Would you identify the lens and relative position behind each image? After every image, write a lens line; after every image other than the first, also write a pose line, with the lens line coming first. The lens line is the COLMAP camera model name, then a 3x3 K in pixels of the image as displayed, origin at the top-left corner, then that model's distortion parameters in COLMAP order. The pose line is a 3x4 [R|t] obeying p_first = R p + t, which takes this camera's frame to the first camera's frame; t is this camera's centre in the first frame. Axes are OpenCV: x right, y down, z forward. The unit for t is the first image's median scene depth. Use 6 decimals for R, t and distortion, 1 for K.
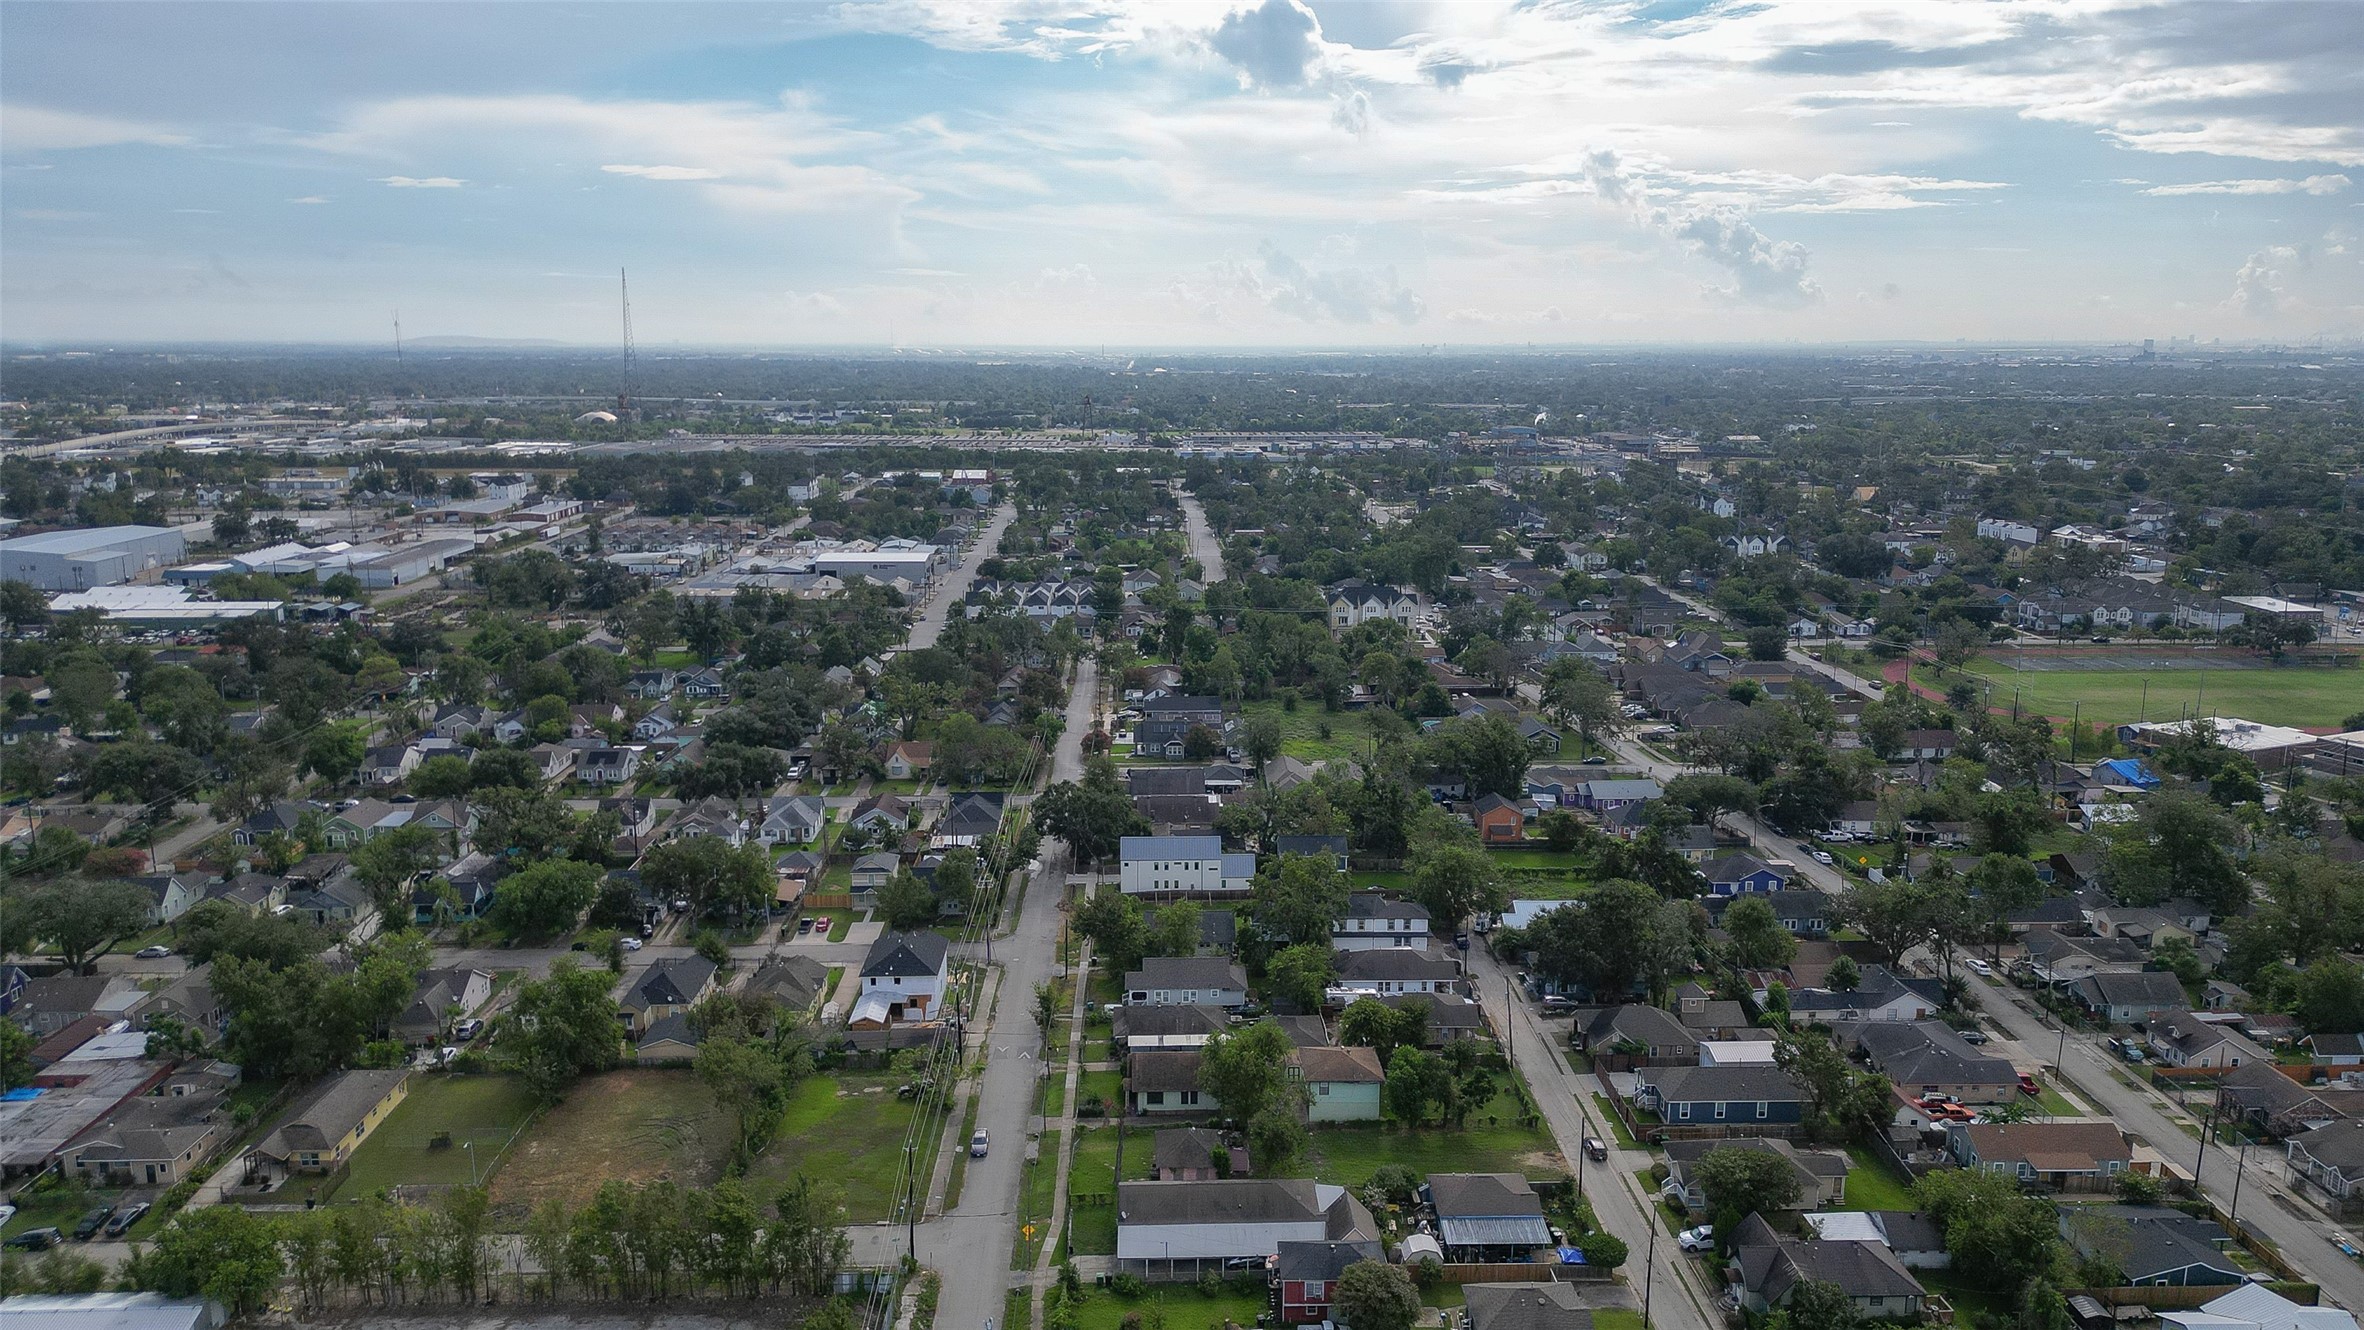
lens RADIAL K [[1641.4, 0, 1182.0], [0, 1641.4, 665.0], [0, 0, 1]] dist [0.090284, -0.101626]
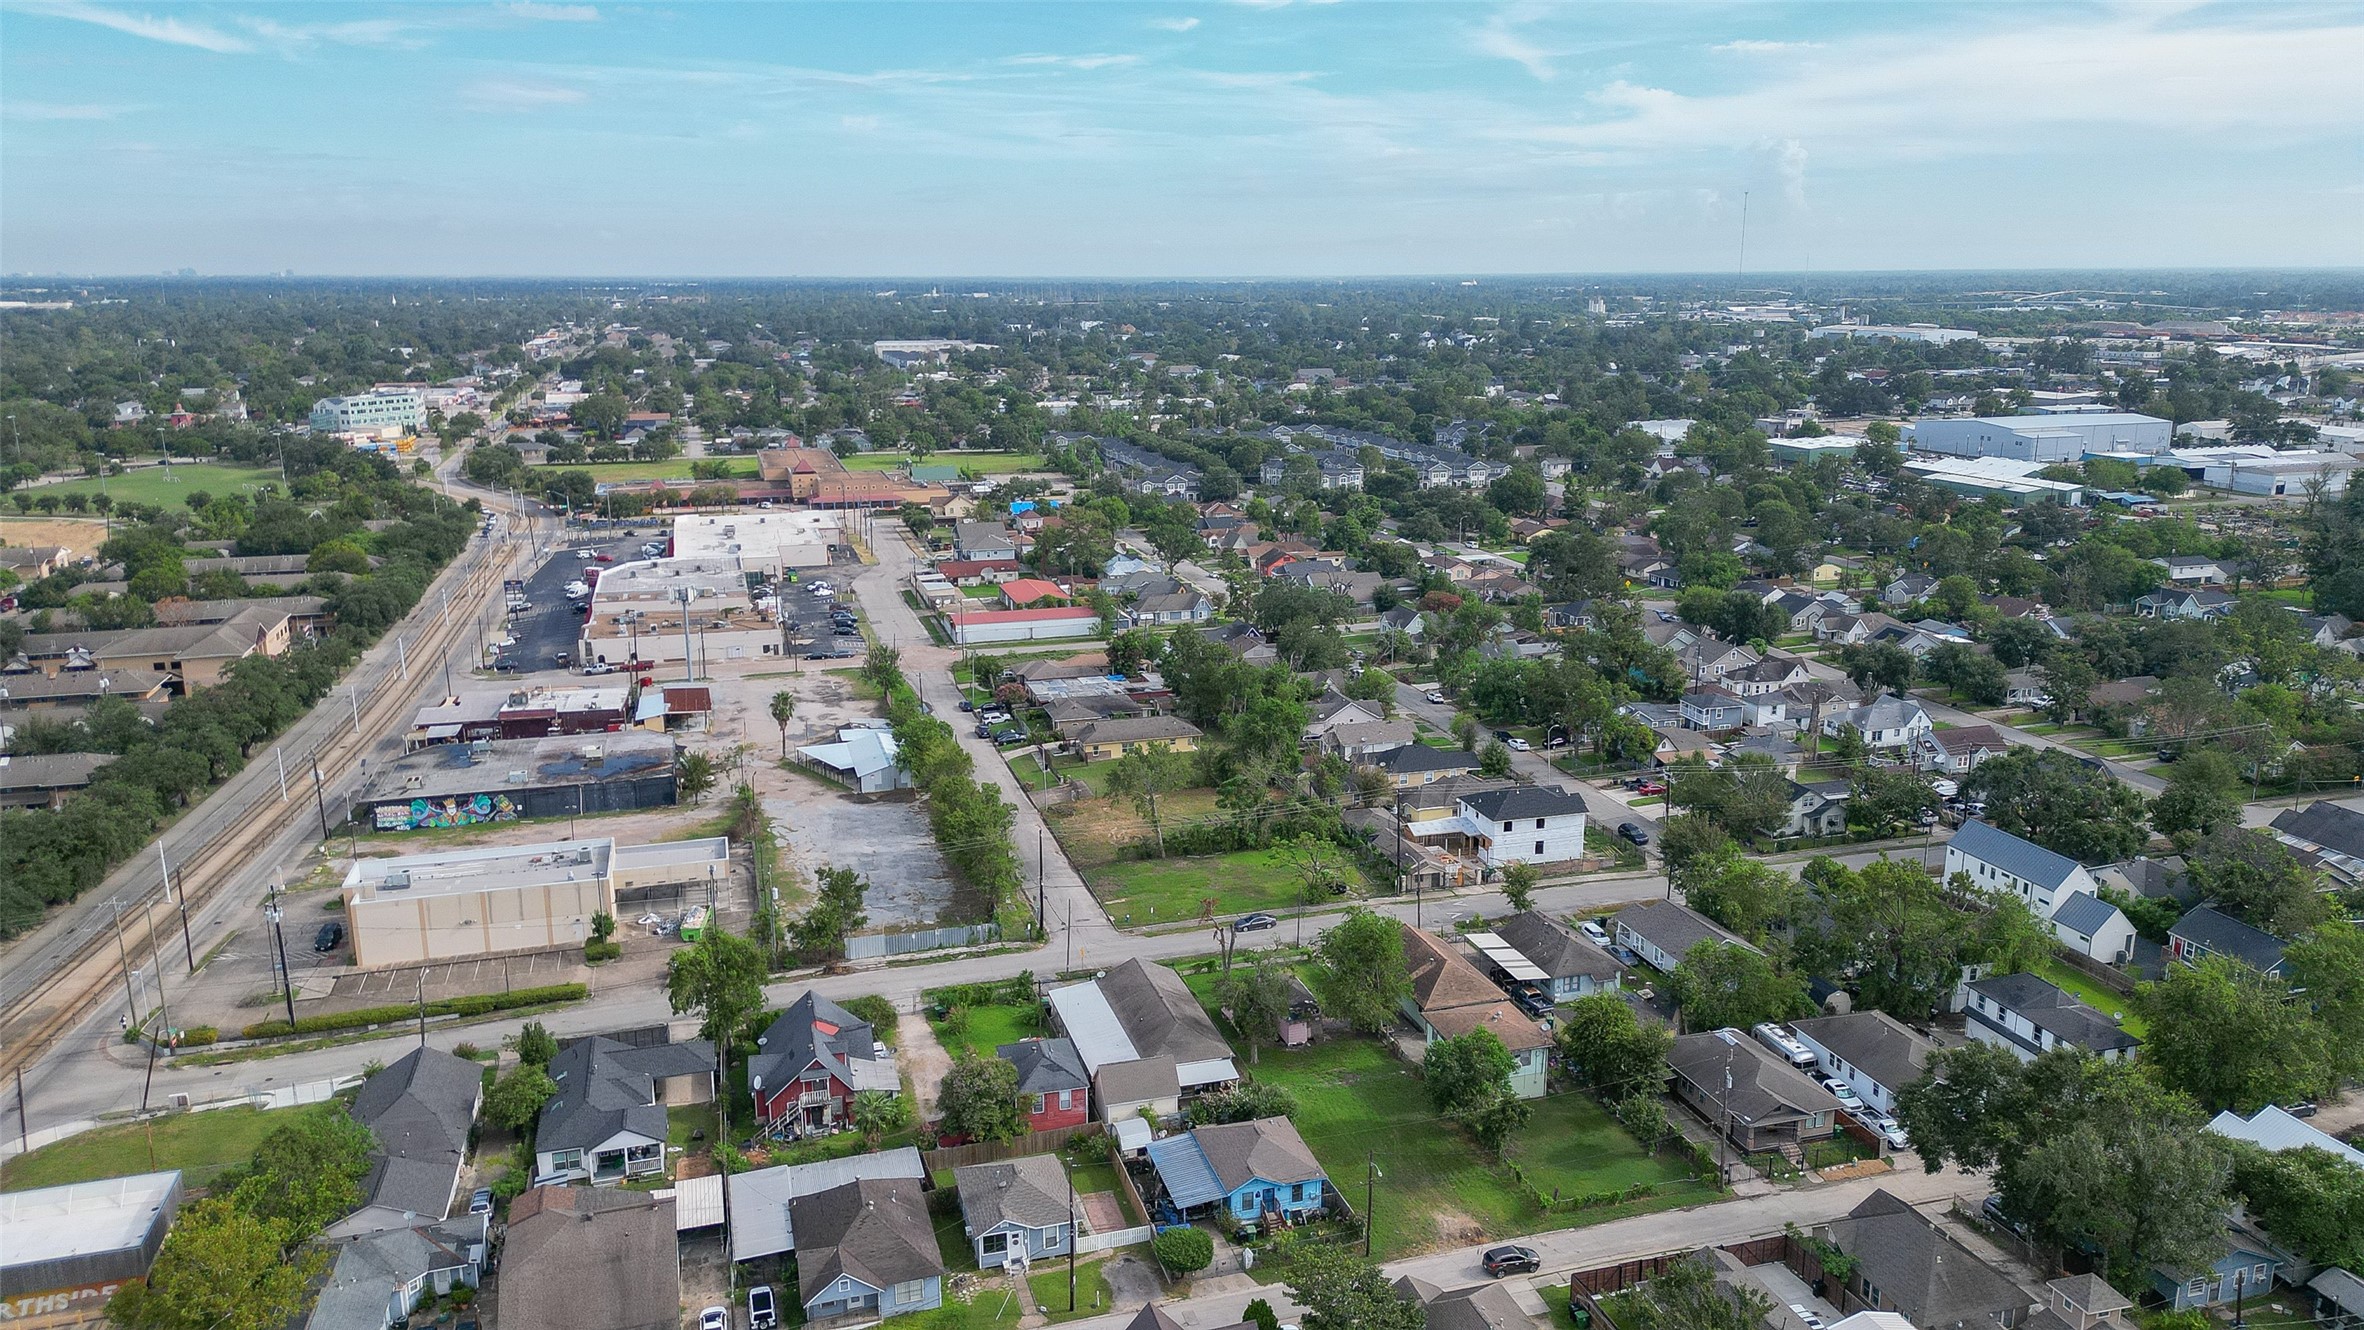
lens RADIAL K [[1641.4, 0, 1182.0], [0, 1641.4, 665.0], [0, 0, 1]] dist [0.090284, -0.101626]
pose [[0.254273, 0.220420, -0.941680, 0.607817], [-0.181475, 0.967261, 0.177406, -0.030326], [0.949954, 0.125782, 0.285949, 0.495675]]
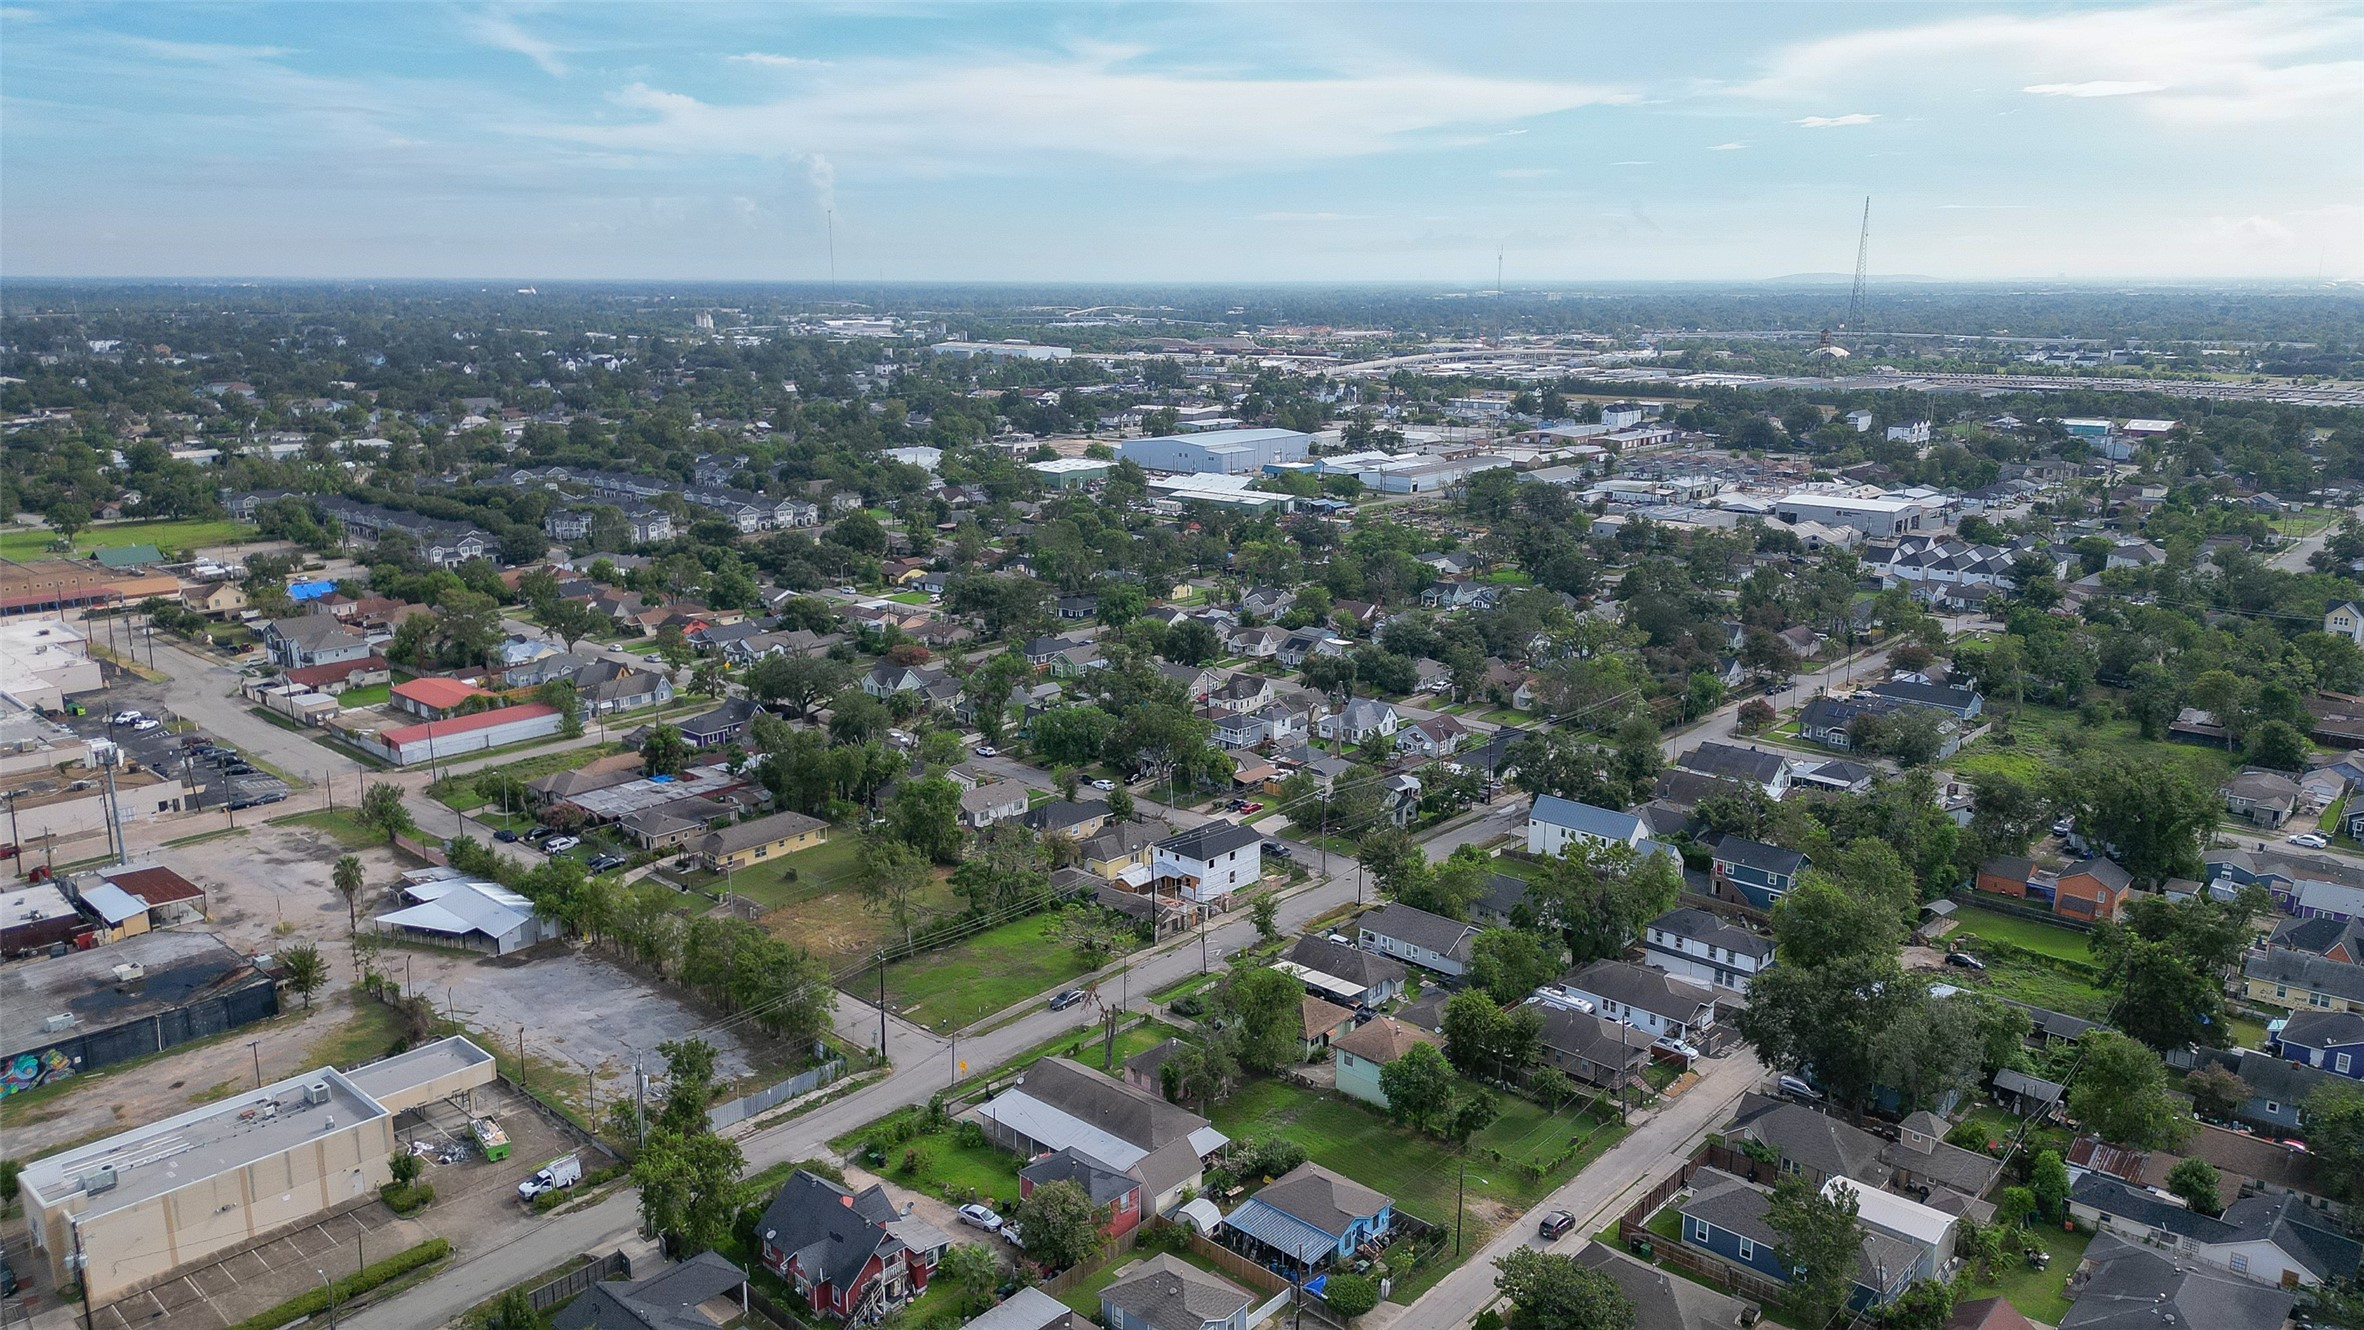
lens RADIAL K [[1641.4, 0, 1182.0], [0, 1641.4, 665.0], [0, 0, 1]] dist [0.090284, -0.101626]
pose [[0.717382, 0.156792, -0.678807, 0.480402], [-0.132288, 0.987276, 0.088238, -0.023998], [0.684005, 0.026498, 0.728996, 0.202479]]
